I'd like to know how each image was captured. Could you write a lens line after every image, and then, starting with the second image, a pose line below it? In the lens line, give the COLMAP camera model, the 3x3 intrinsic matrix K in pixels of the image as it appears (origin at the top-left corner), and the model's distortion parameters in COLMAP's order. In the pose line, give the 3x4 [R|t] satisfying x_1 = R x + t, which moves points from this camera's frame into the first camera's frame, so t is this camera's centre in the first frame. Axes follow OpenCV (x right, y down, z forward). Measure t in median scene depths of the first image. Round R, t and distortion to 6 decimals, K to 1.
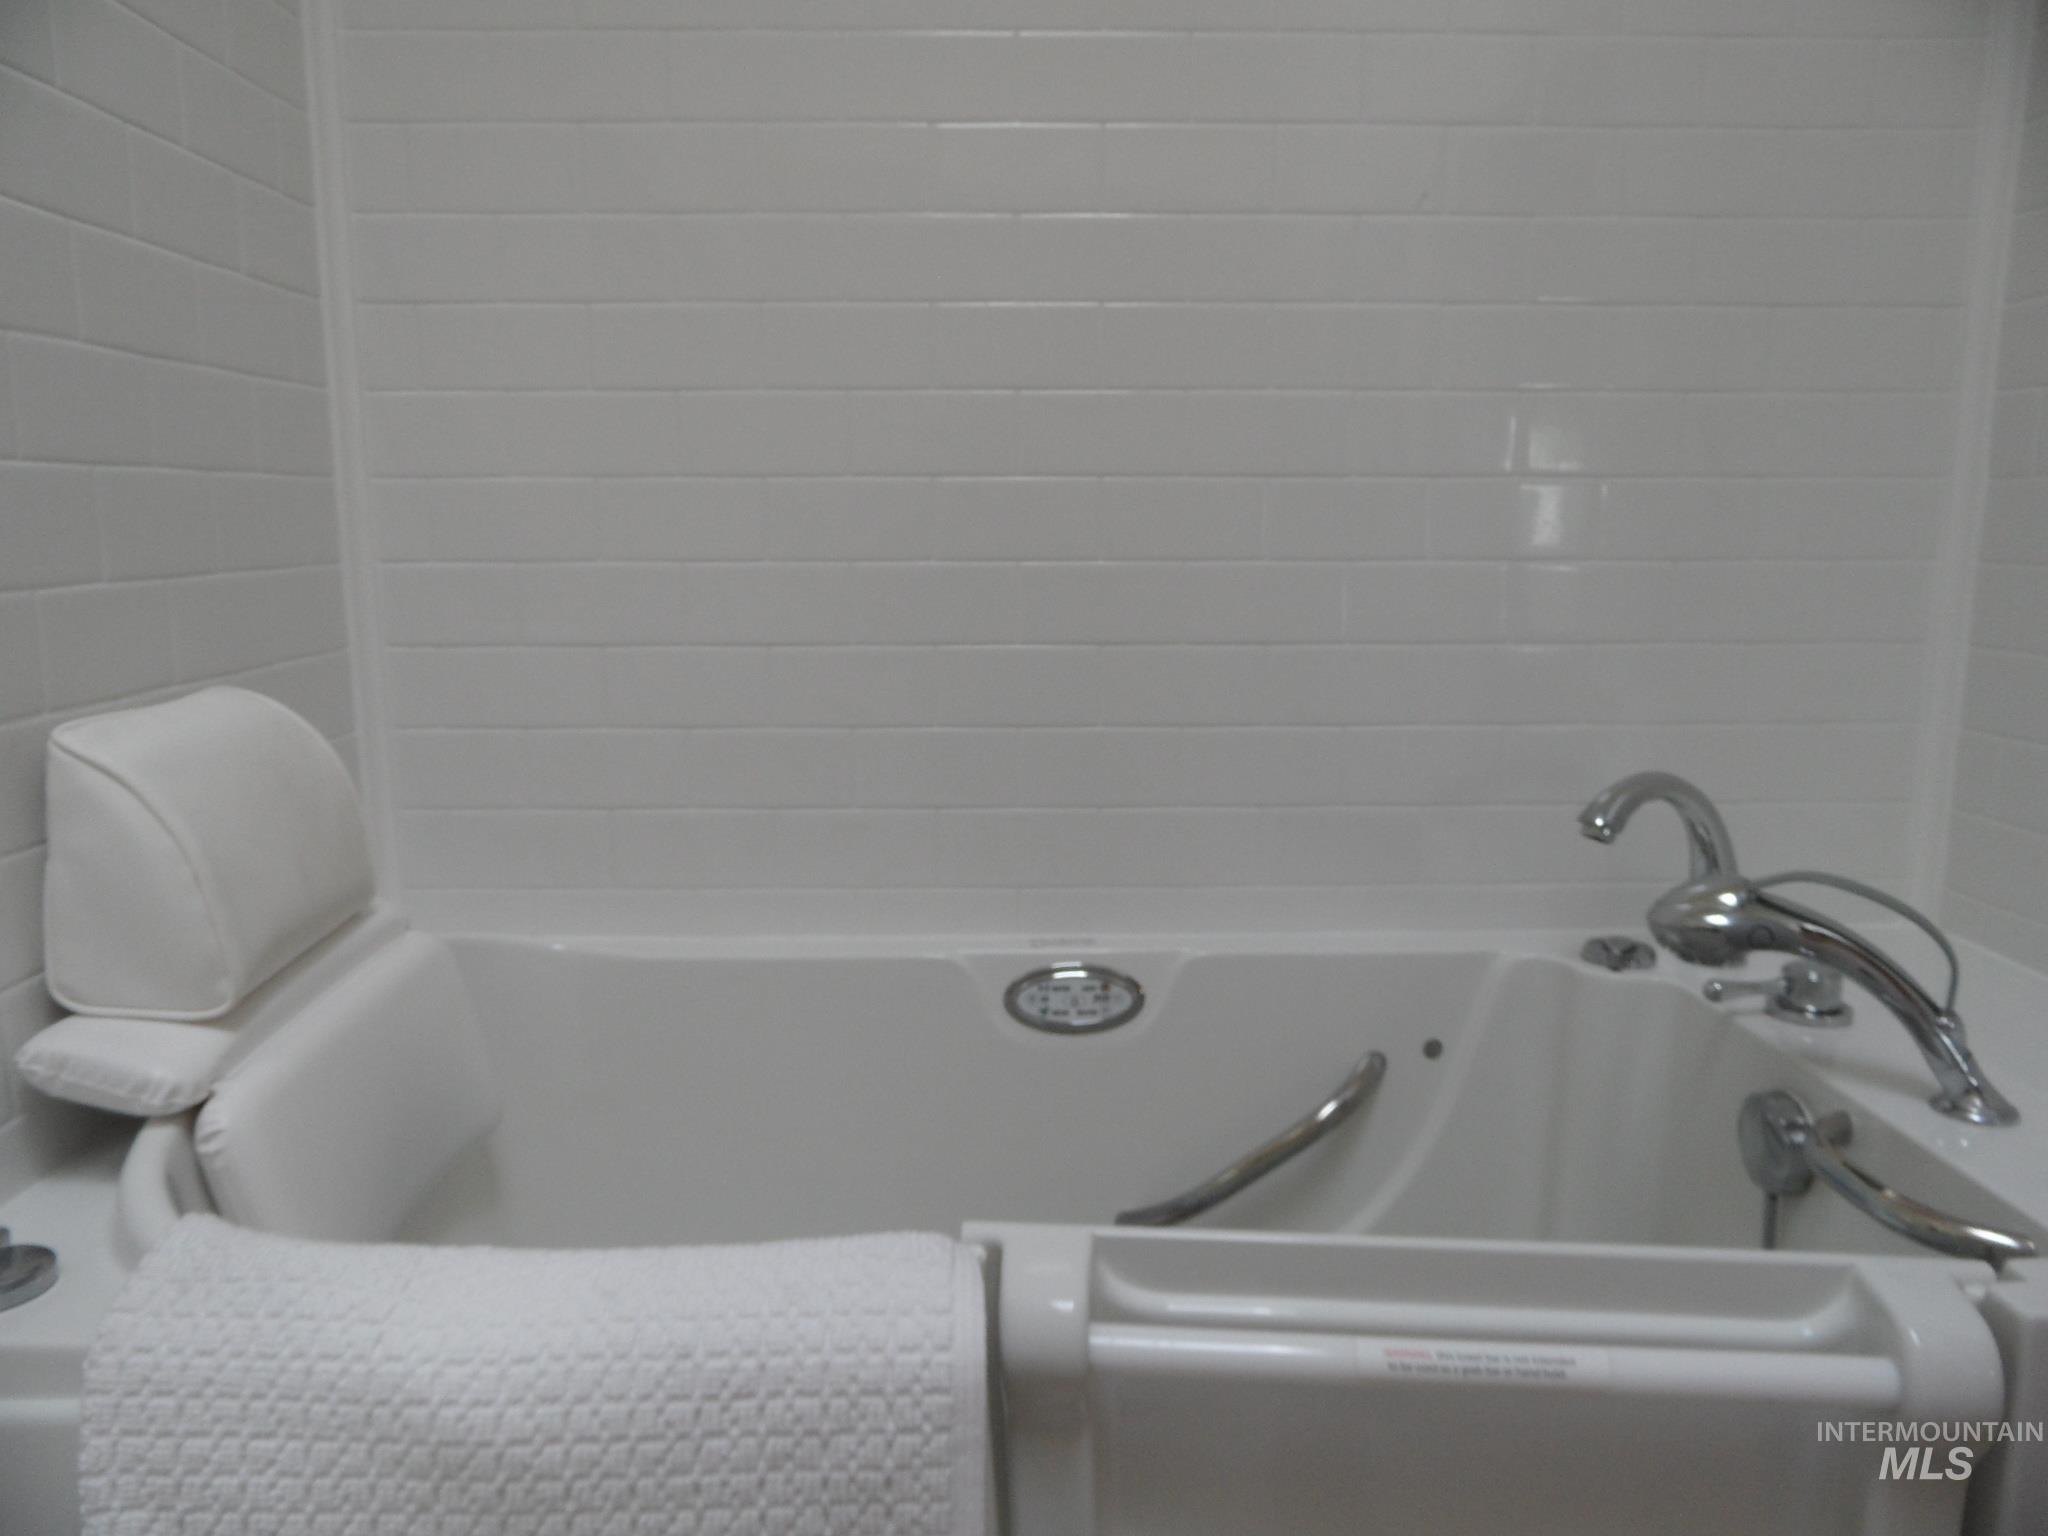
lens RADIAL K [[1486.9, 0, 1015.6], [0, 1486.9, 756.2], [0, 0, 1]] dist [-0.017287, 0.004213]
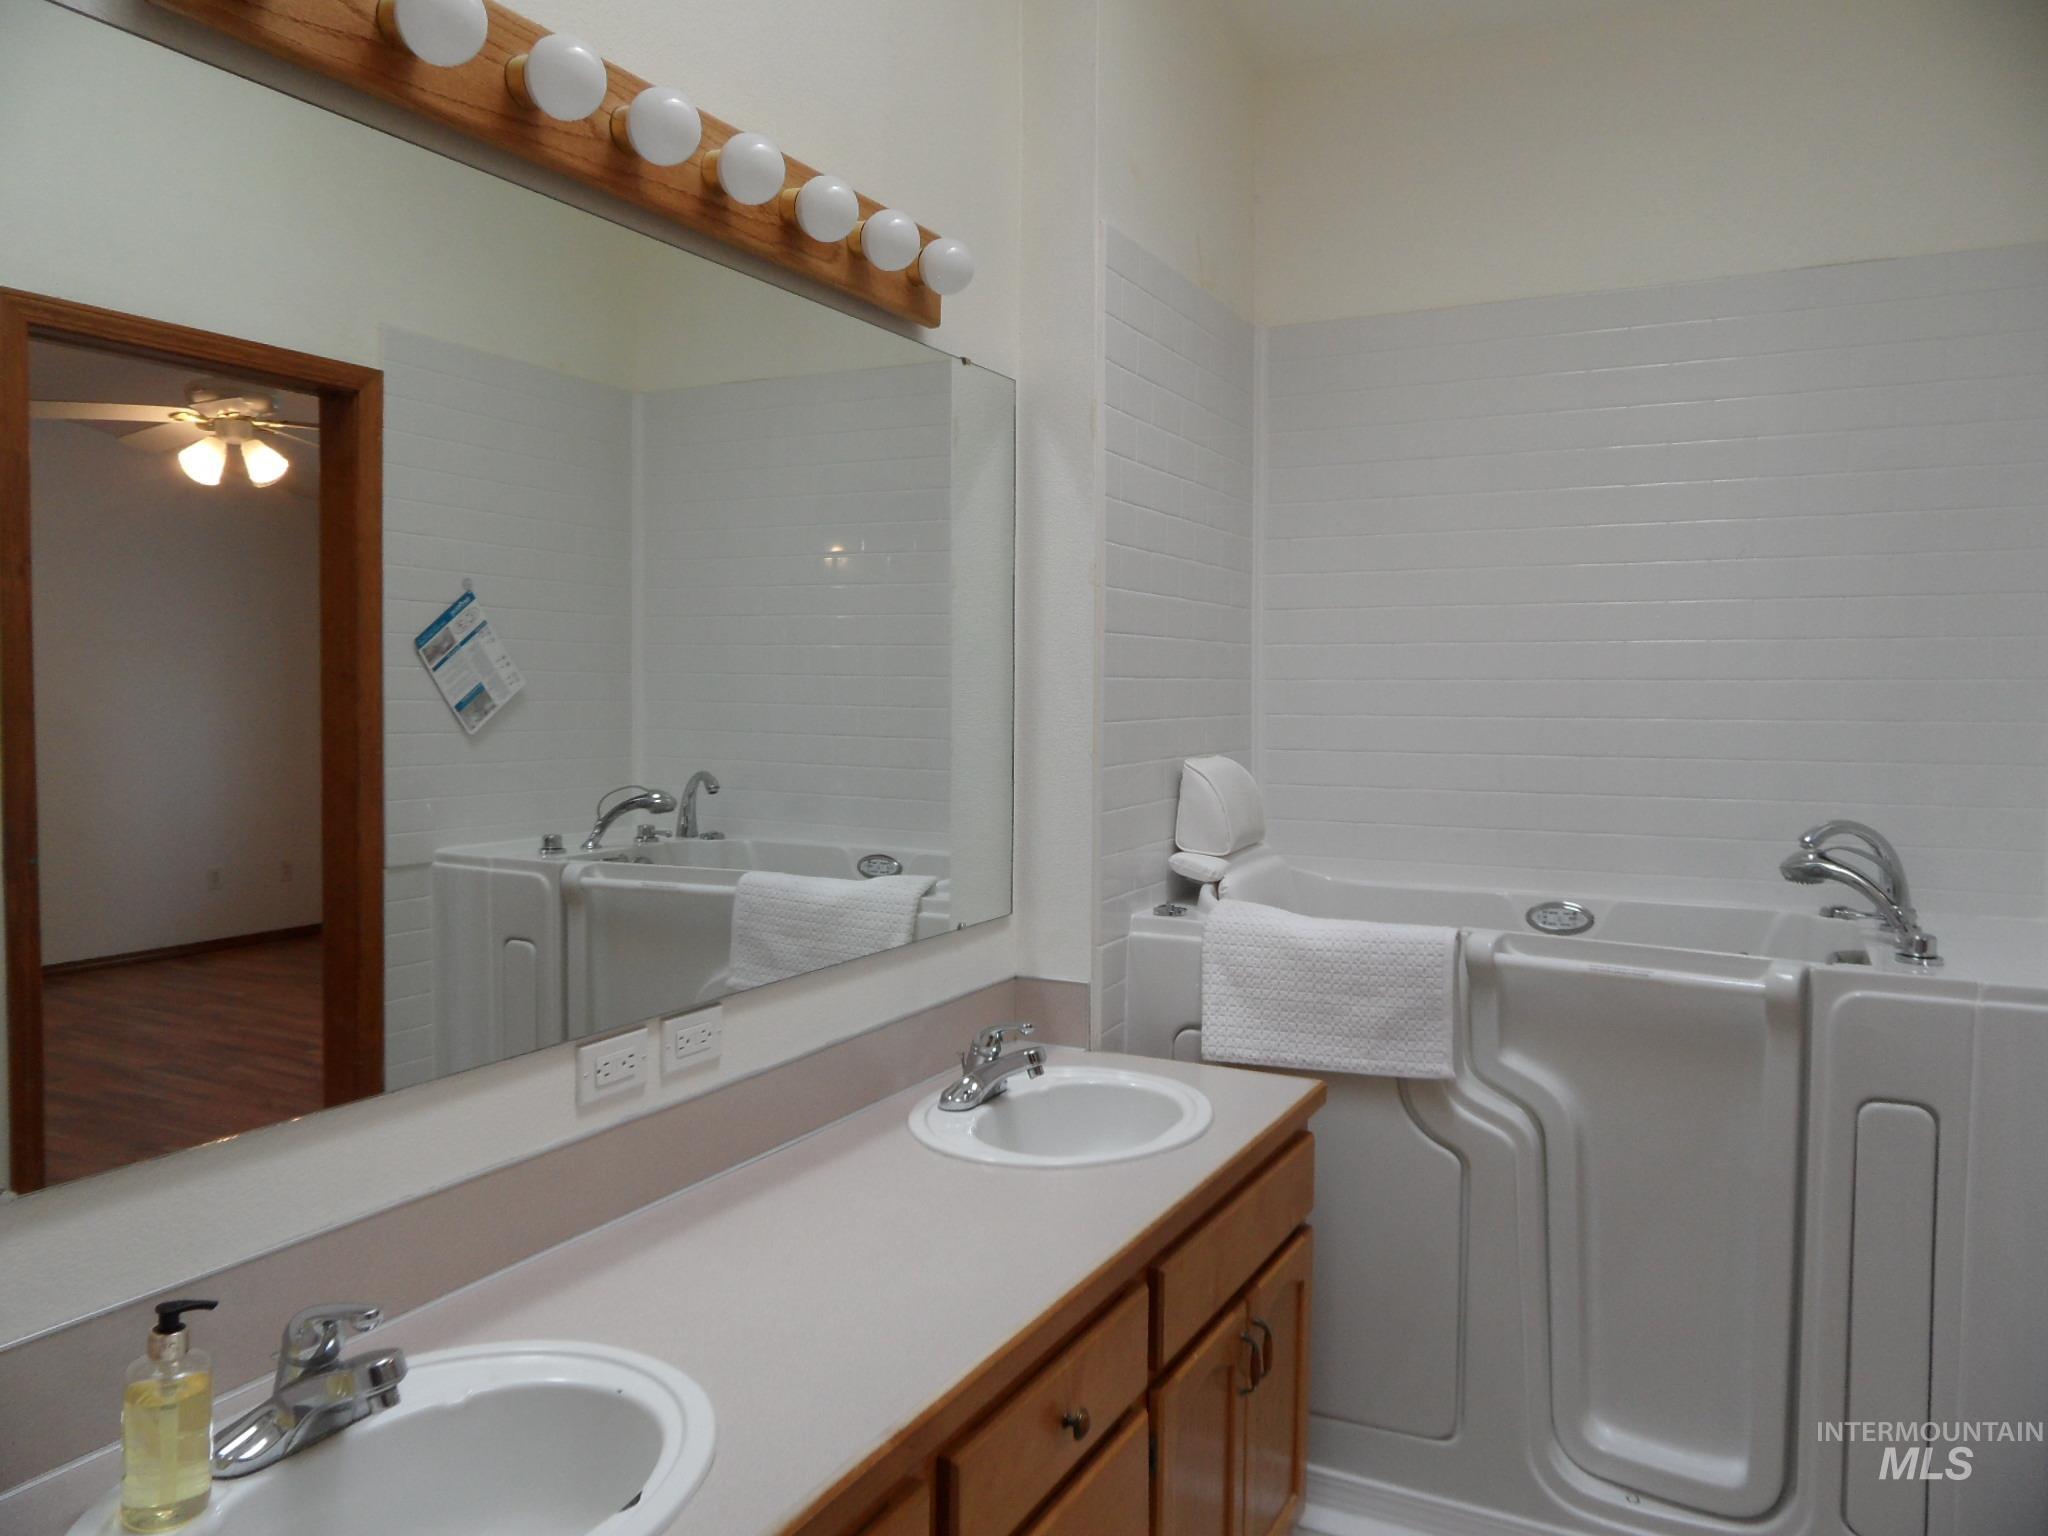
lens RADIAL K [[1486.9, 0, 1031.8], [0, 1486.9, 760.6], [0, 0, 1]] dist [-0.017287, 0.004213]
pose [[0.887426, 0.024855, -0.460280, 0.408364], [-0.076769, 0.992569, -0.094413, 0.233972], [0.454513, 0.119120, 0.882739, -1.506092]]
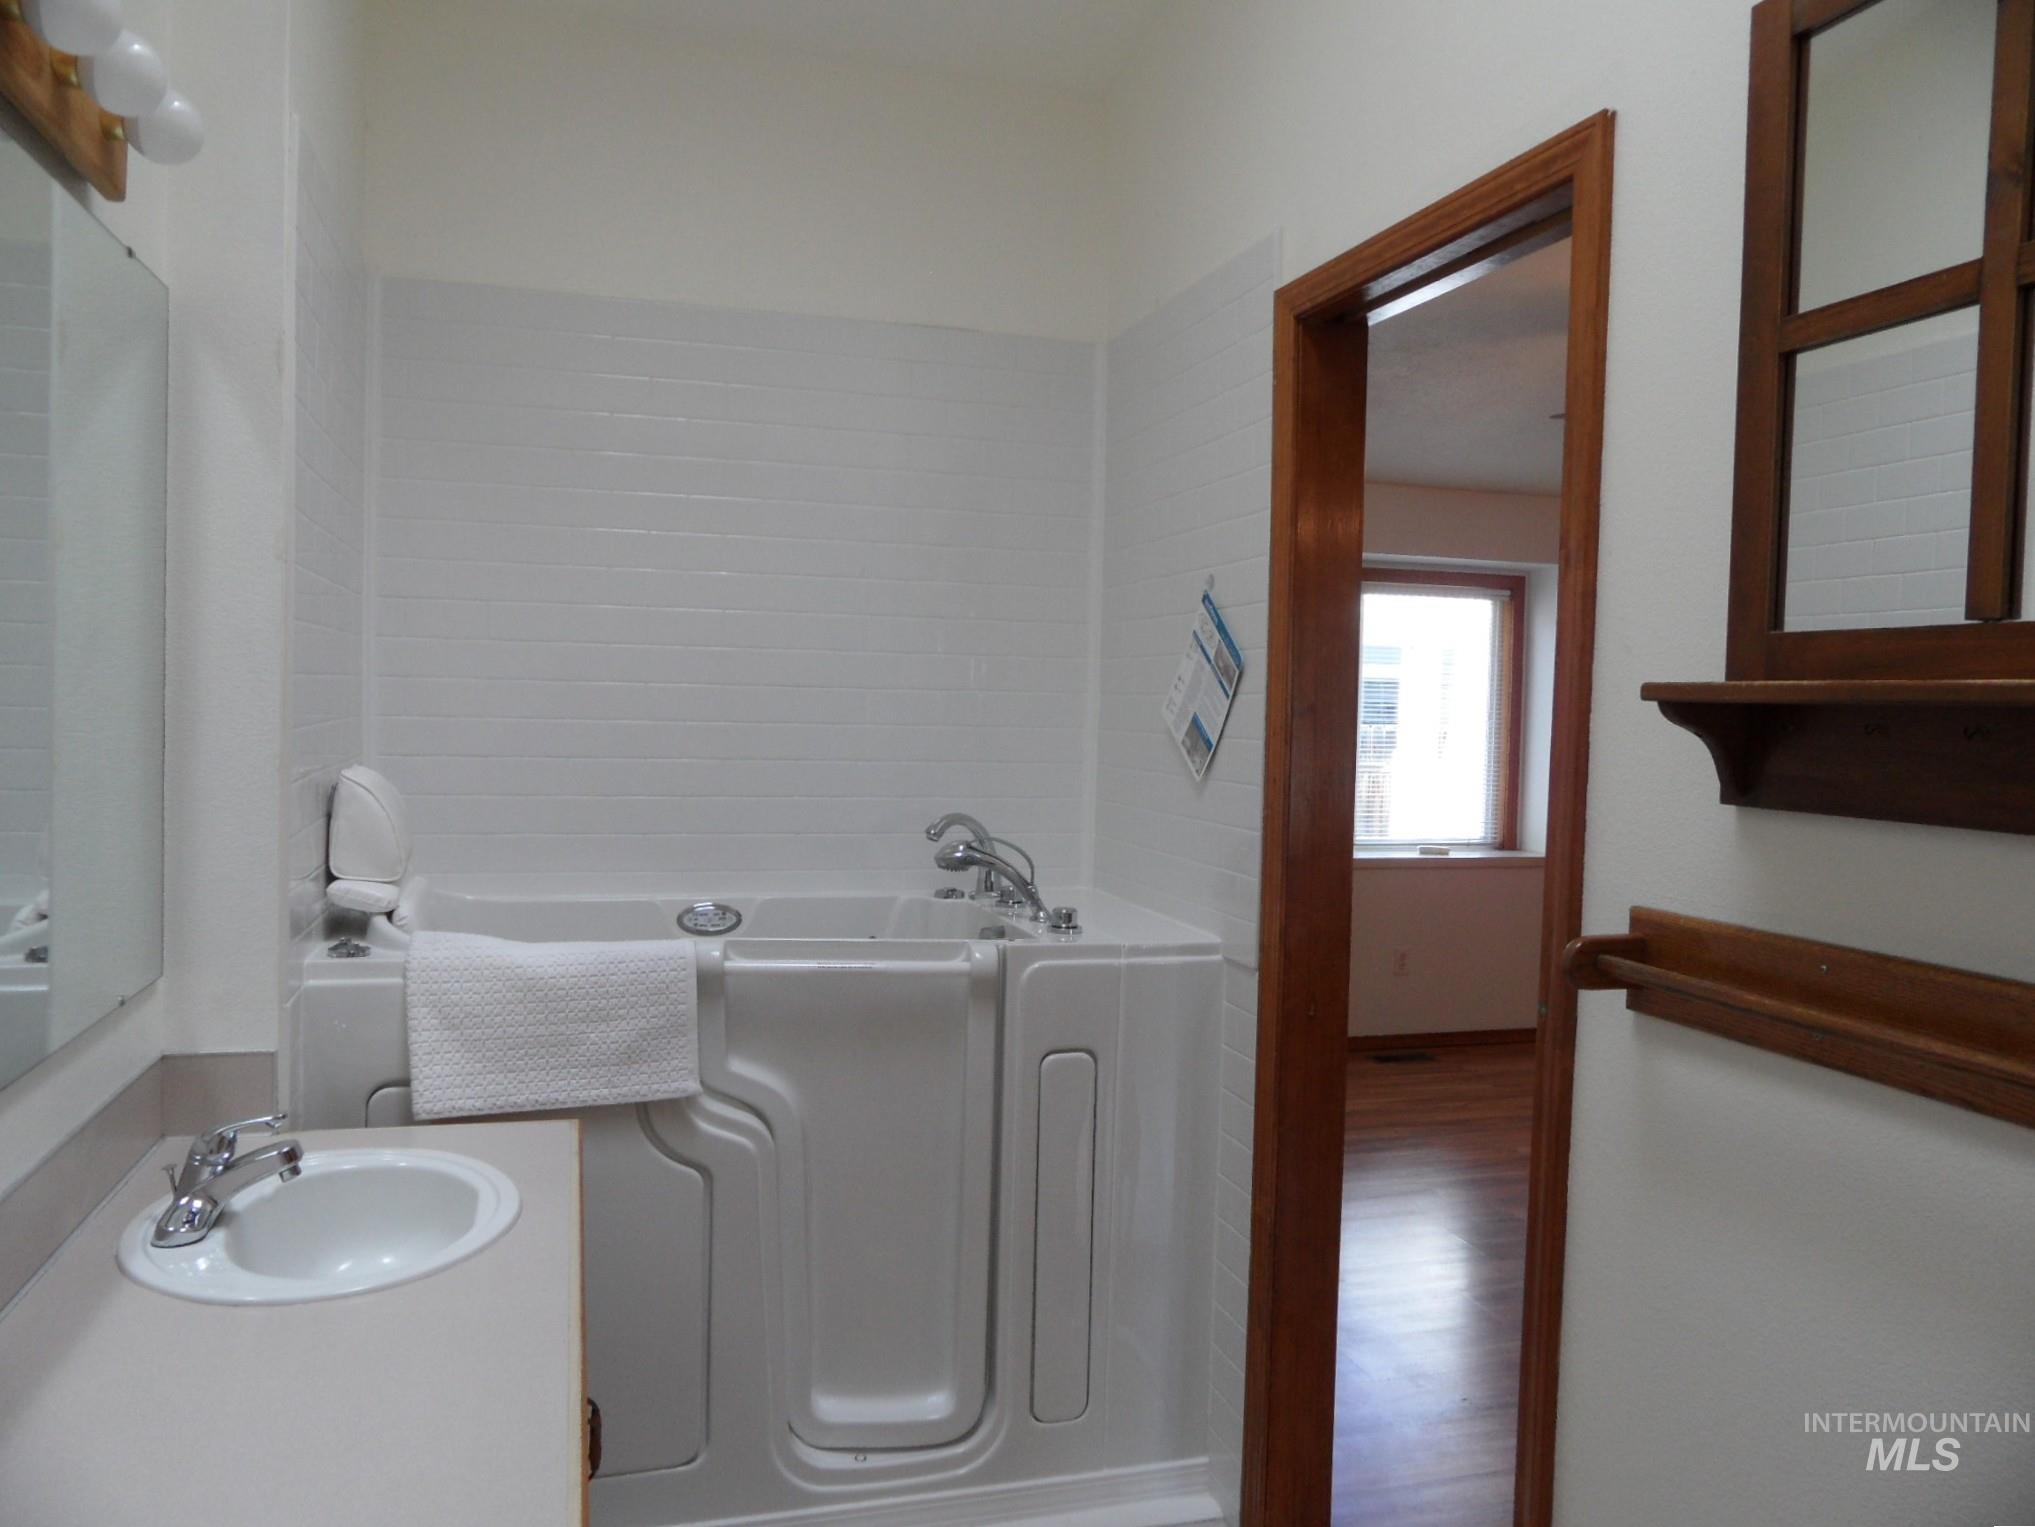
lens RADIAL K [[1477.5, 0, 1029.1], [0, 1477.5, 759.0], [0, 0, 1]] dist [-0.017287, 0.004213]
pose [[0.960697, 0.013231, 0.277283, -0.135874], [0.018609, 0.993547, -0.111881, 0.213327], [-0.276974, 0.112643, 0.954252, -1.461631]]
